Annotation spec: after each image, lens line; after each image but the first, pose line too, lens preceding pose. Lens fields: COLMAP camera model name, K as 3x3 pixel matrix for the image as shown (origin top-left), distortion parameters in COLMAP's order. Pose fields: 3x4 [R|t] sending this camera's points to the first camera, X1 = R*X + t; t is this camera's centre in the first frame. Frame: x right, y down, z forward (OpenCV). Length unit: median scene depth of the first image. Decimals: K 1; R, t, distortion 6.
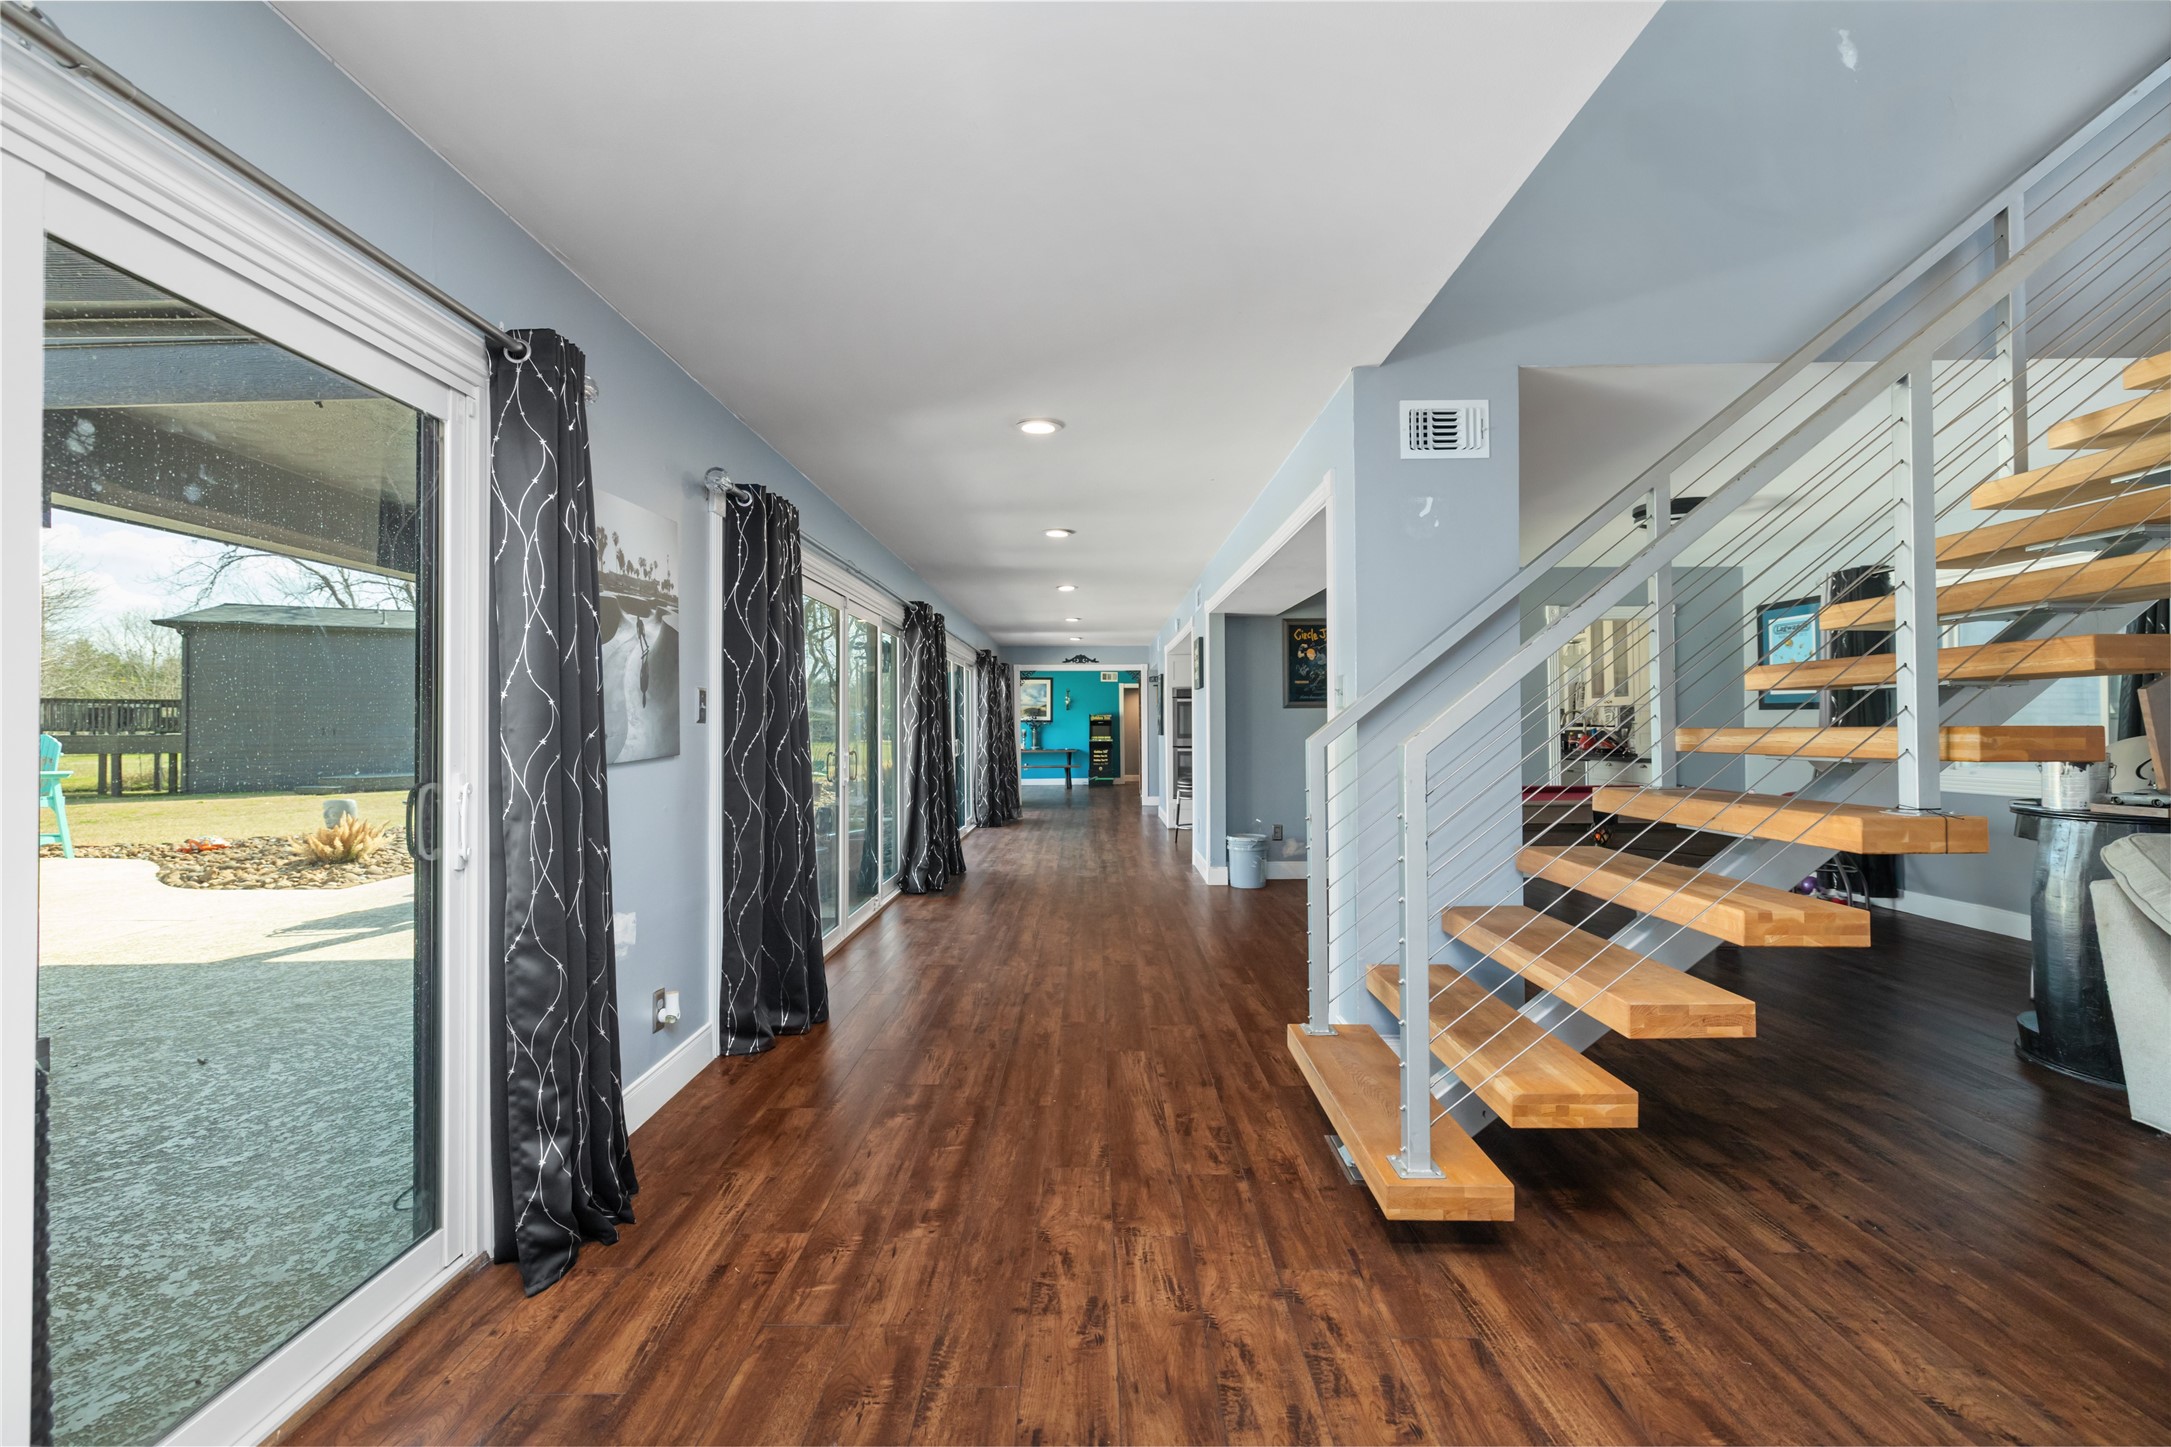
lens RADIAL K [[920.9, 0, 1086.0], [0, 920.9, 717.7], [0, 0, 1]] dist [0.000530, 0.000200]
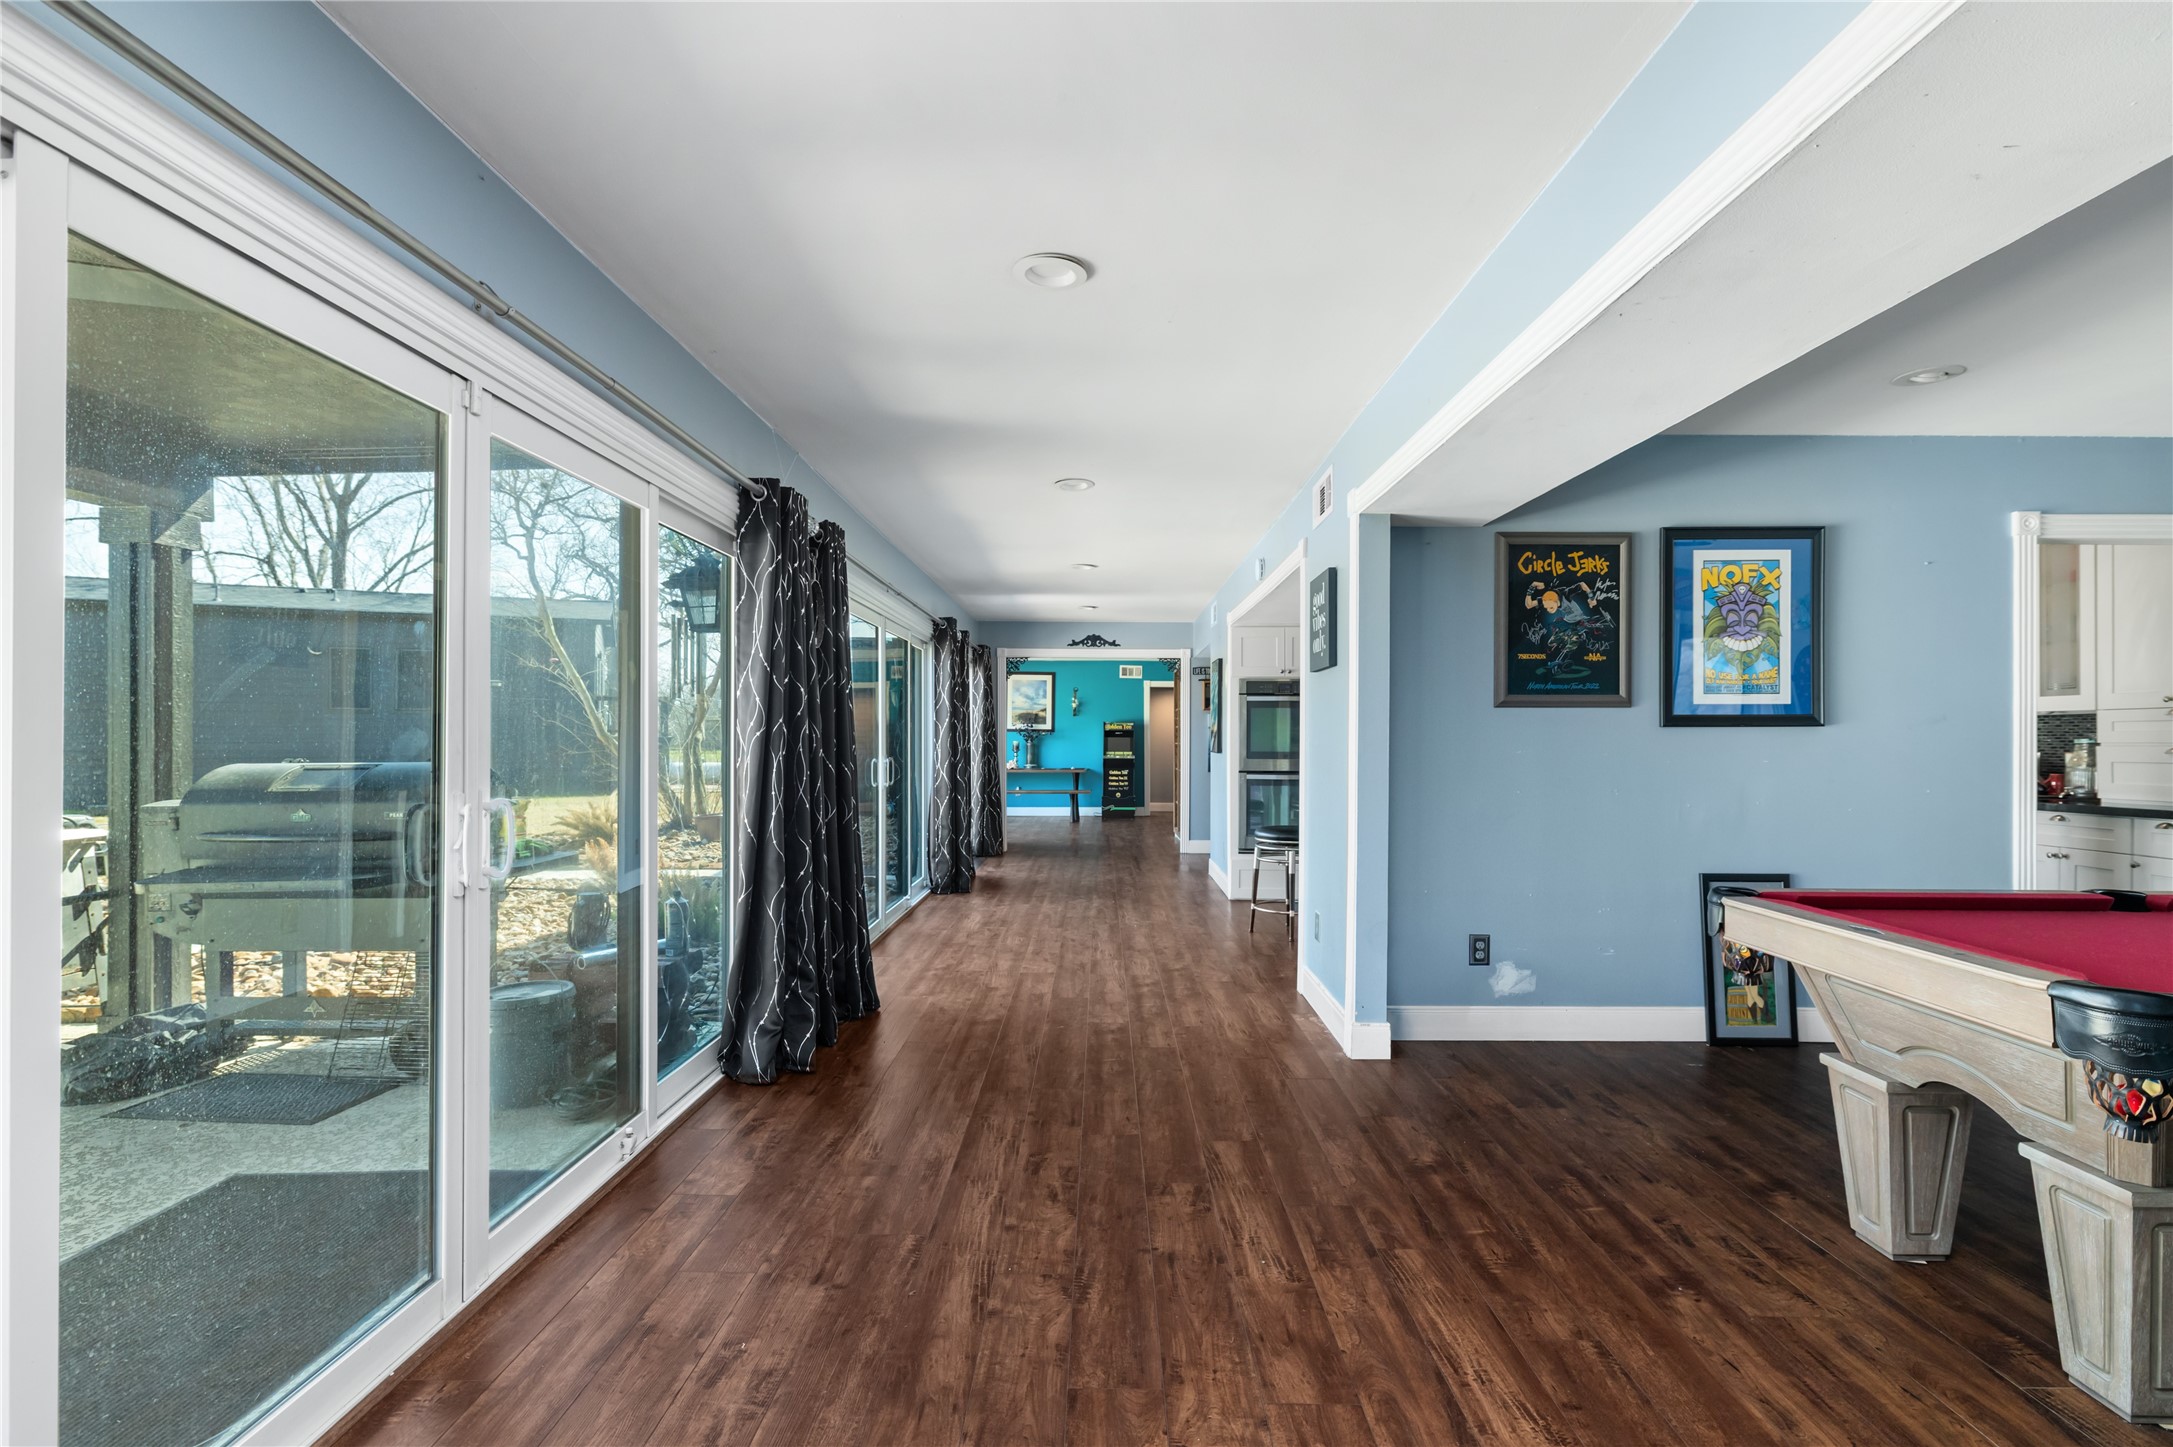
lens RADIAL K [[1027.3, 0, 1088.9], [0, 1027.3, 732.0], [0, 0, 1]] dist [-0.005164, 0.001102]
pose [[0.999925, 0.010496, -0.006313, -0.007398], [-0.010471, 0.999937, 0.004110, 0.003239], [0.006356, -0.004044, 0.999972, 0.412548]]
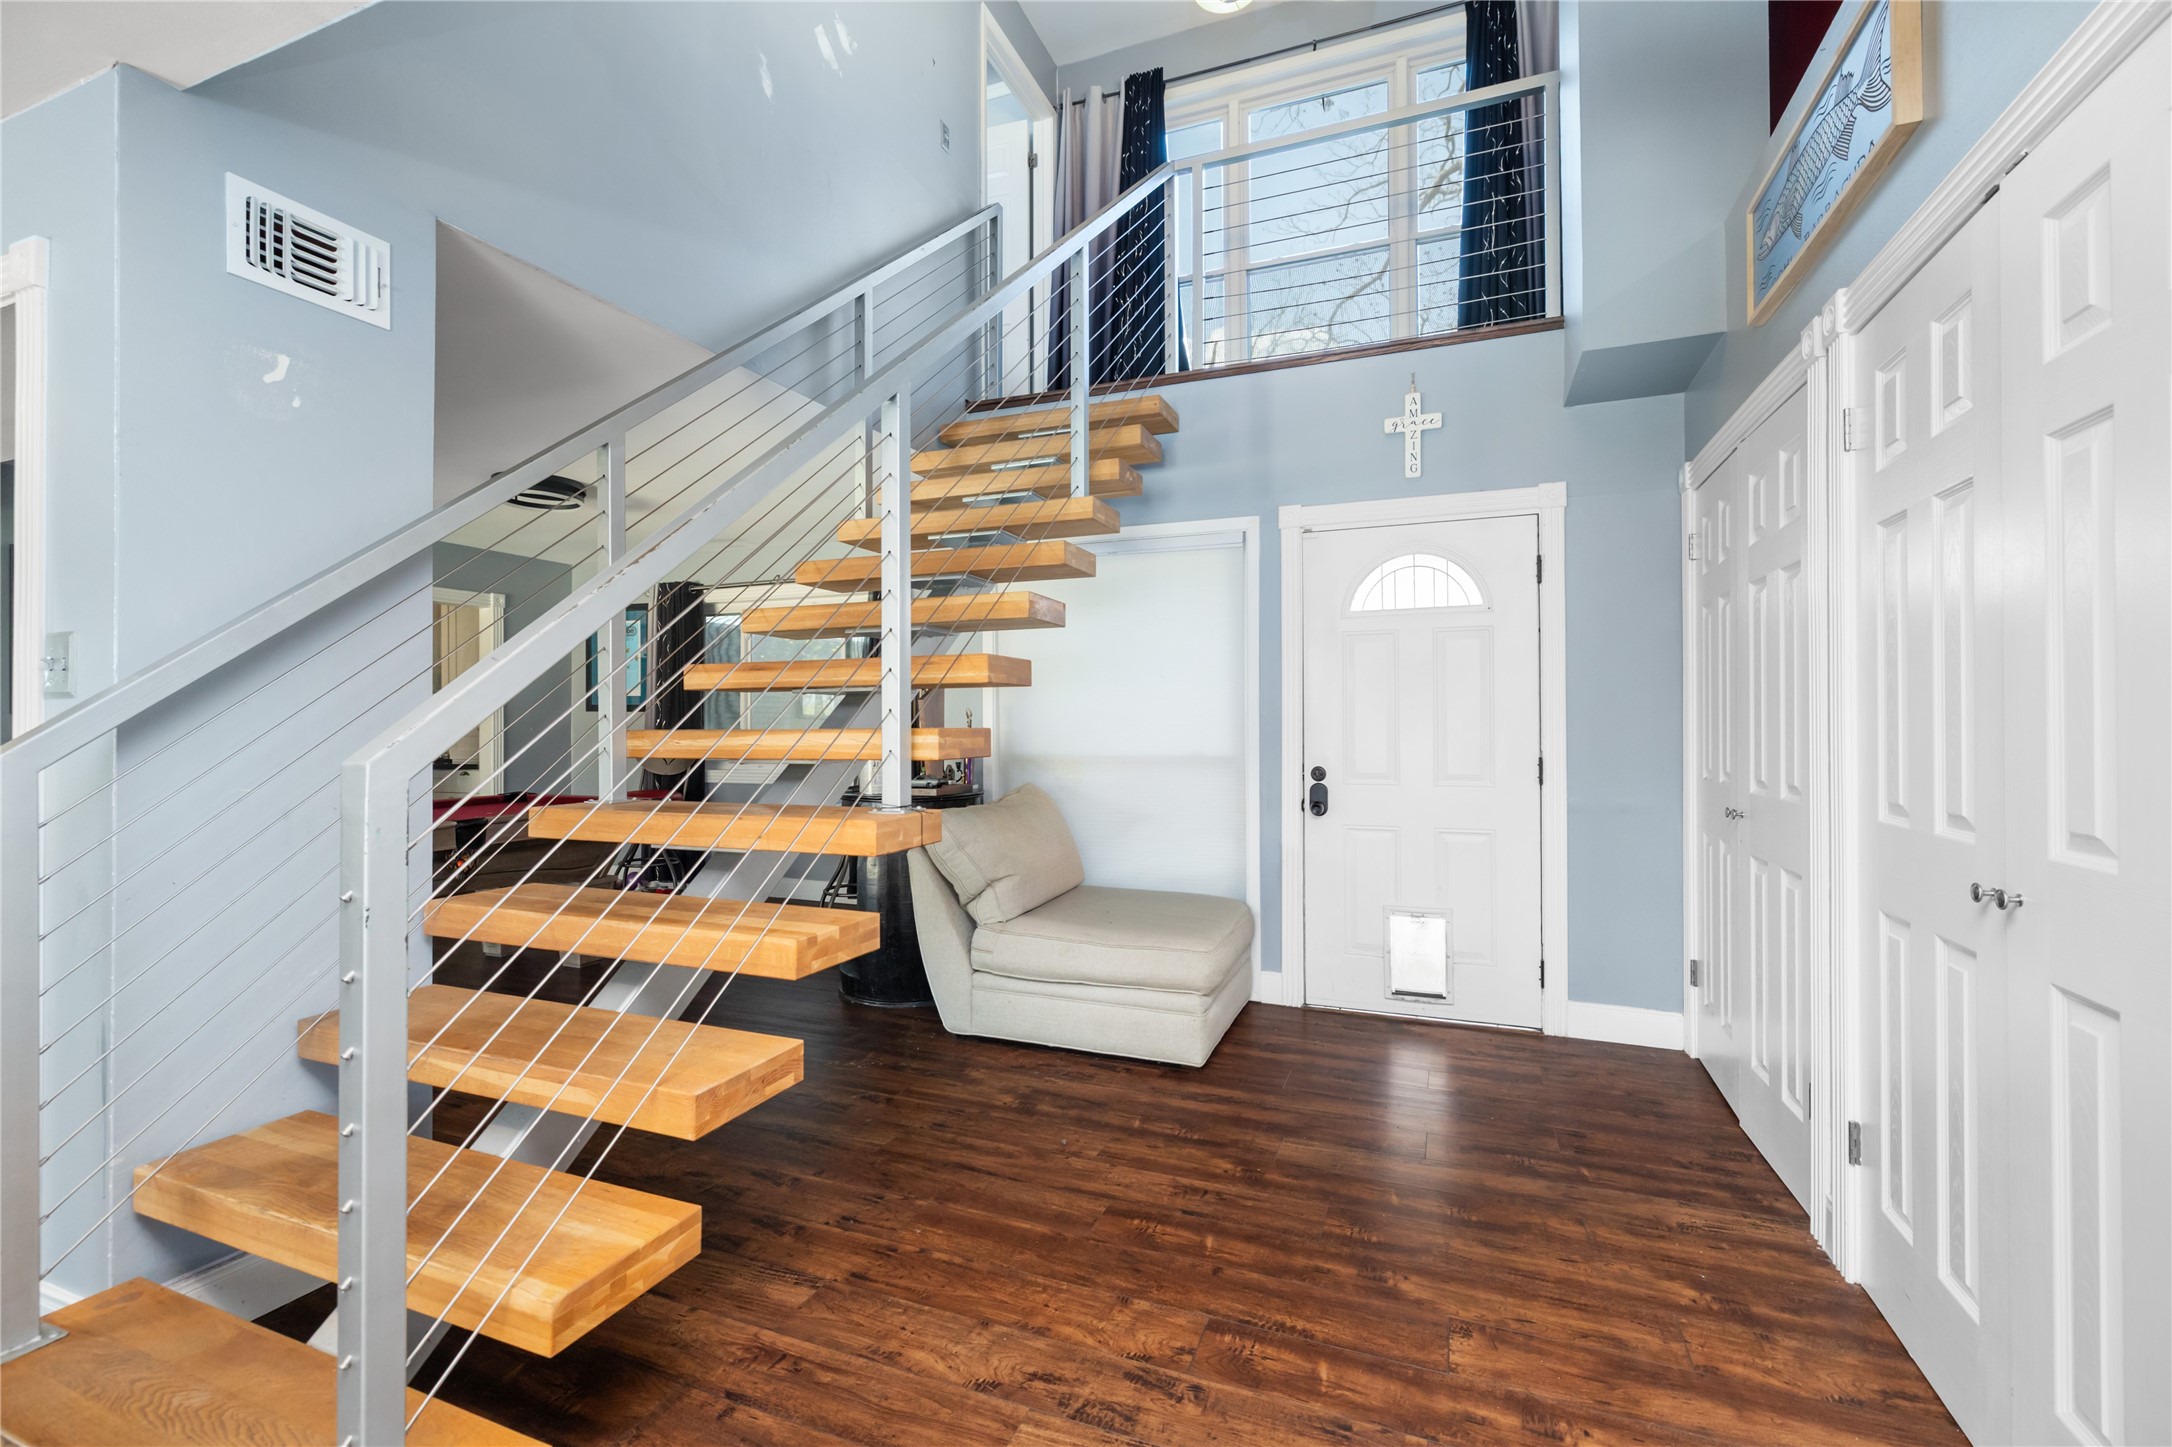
lens RADIAL K [[921.3, 0, 1090.5], [0, 921.3, 715.1], [0, 0, 1]] dist [0.000530, 0.000200]
pose [[0.362299, 0.011446, 0.931992, -0.001996], [-0.007869, 0.999927, -0.009221, 0.001519], [-0.932029, -0.003993, 0.362362, 0.279192]]
